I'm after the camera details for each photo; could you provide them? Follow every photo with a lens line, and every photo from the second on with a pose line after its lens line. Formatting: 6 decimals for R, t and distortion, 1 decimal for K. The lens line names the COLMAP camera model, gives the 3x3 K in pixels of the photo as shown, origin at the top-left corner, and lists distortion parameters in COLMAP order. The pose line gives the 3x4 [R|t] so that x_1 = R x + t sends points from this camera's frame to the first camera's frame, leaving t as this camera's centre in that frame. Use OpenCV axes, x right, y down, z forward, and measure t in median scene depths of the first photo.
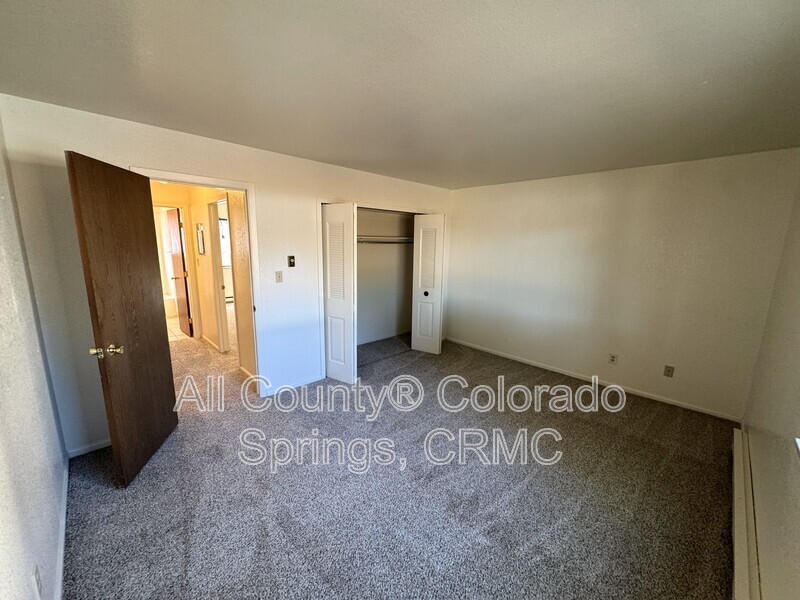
lens RADIAL K [[318.4, 0, 398.6], [0, 318.4, 301.5], [0, 0, 1]] dist [-0.001235, 0.000008]
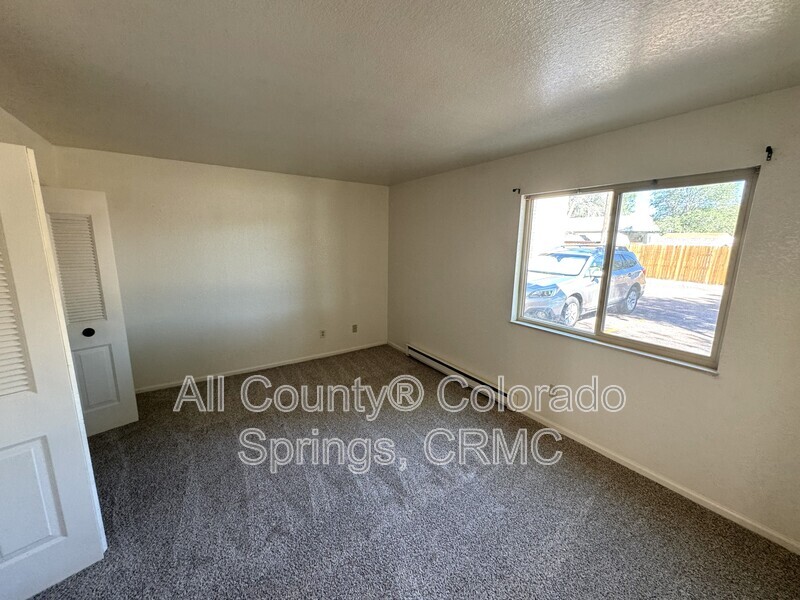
lens RADIAL K [[318.4, 0, 398.9], [0, 318.4, 298.2], [0, 0, 1]] dist [-0.001235, 0.000008]
pose [[0.173401, -0.187541, 0.966830, -0.436068], [0.173491, 0.972166, 0.157461, -0.096203], [-0.969450, 0.140433, 0.201112, 0.449839]]
